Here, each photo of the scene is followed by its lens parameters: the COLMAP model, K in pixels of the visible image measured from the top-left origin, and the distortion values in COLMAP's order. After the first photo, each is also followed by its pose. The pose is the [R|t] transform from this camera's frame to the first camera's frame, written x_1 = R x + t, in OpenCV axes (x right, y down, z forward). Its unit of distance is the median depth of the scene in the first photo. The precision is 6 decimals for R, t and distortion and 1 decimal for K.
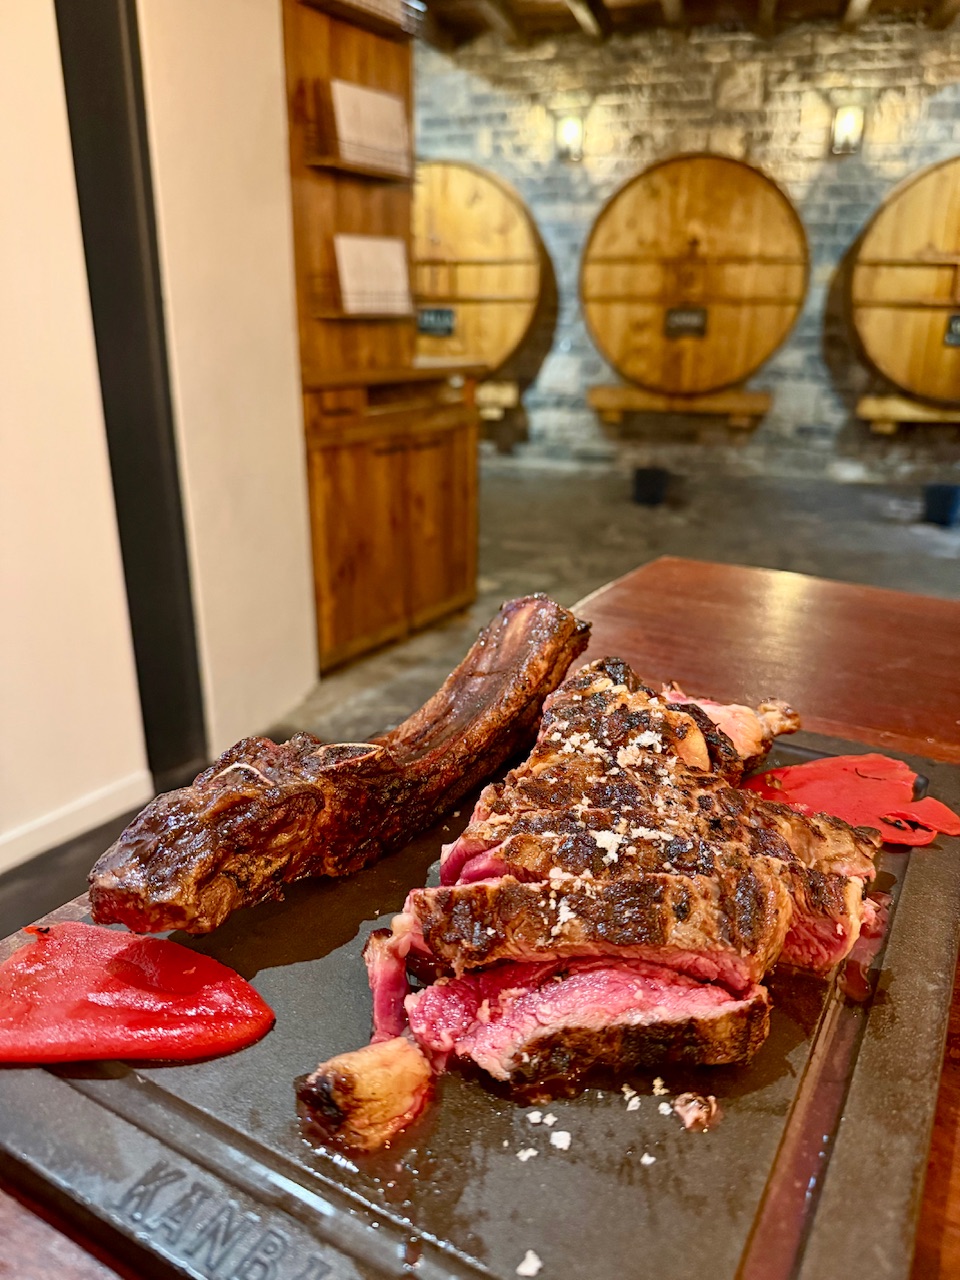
lens RADIAL K [[940.2, 0, 480.0], [0, 940.2, 640.0], [0, 0, 1]] dist [0.004726, -0.004110]
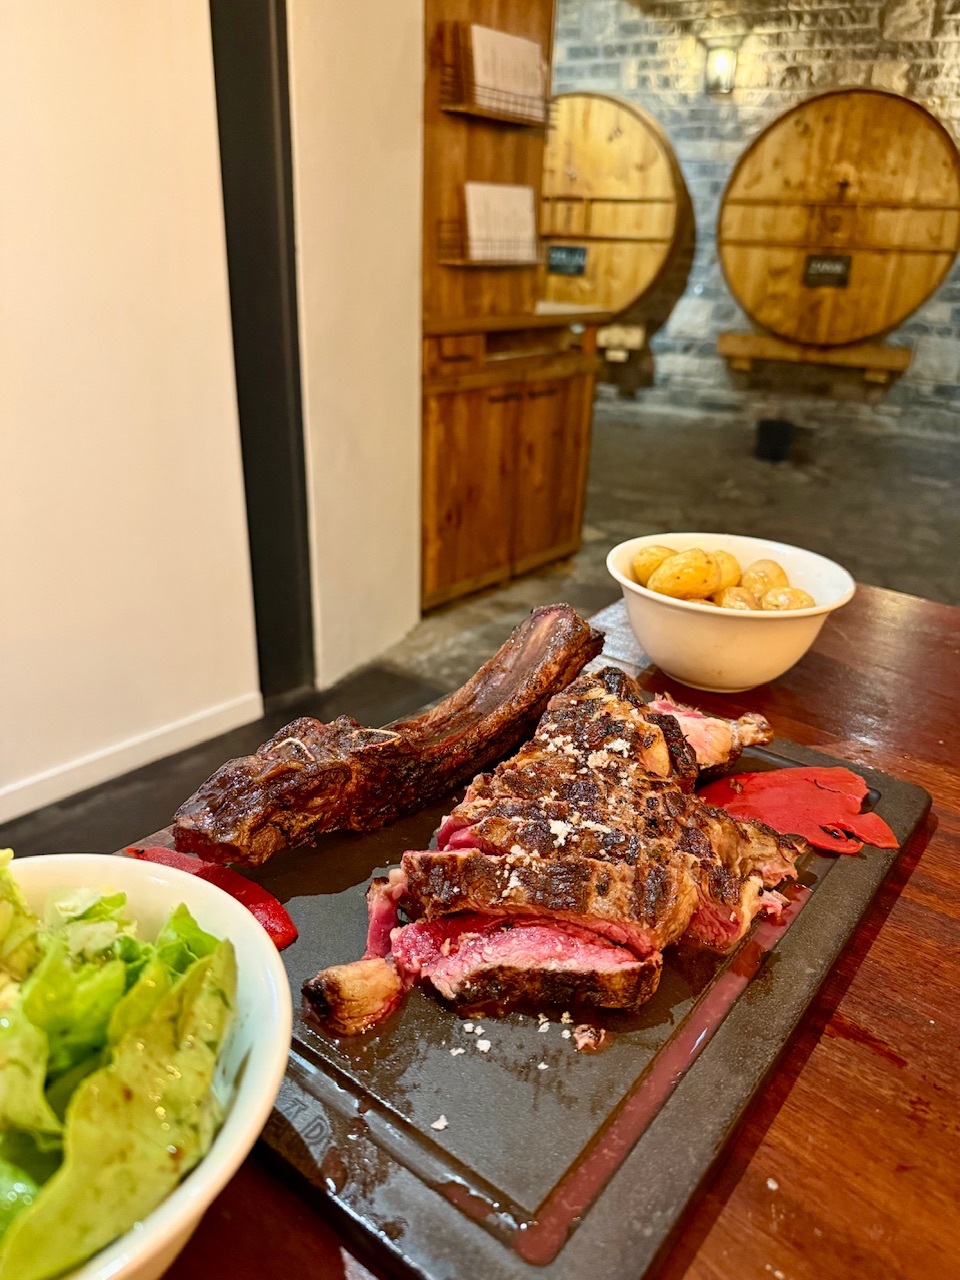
lens RADIAL K [[934.9, 0, 482.1], [0, 934.9, 617.4], [0, 0, 1]] dist [0.034517, -0.002661]
pose [[0.991004, 0.075326, -0.110623, 0.111015], [-0.070779, 0.996500, 0.044473, -0.092407], [0.113586, -0.036243, 0.992867, -0.207177]]
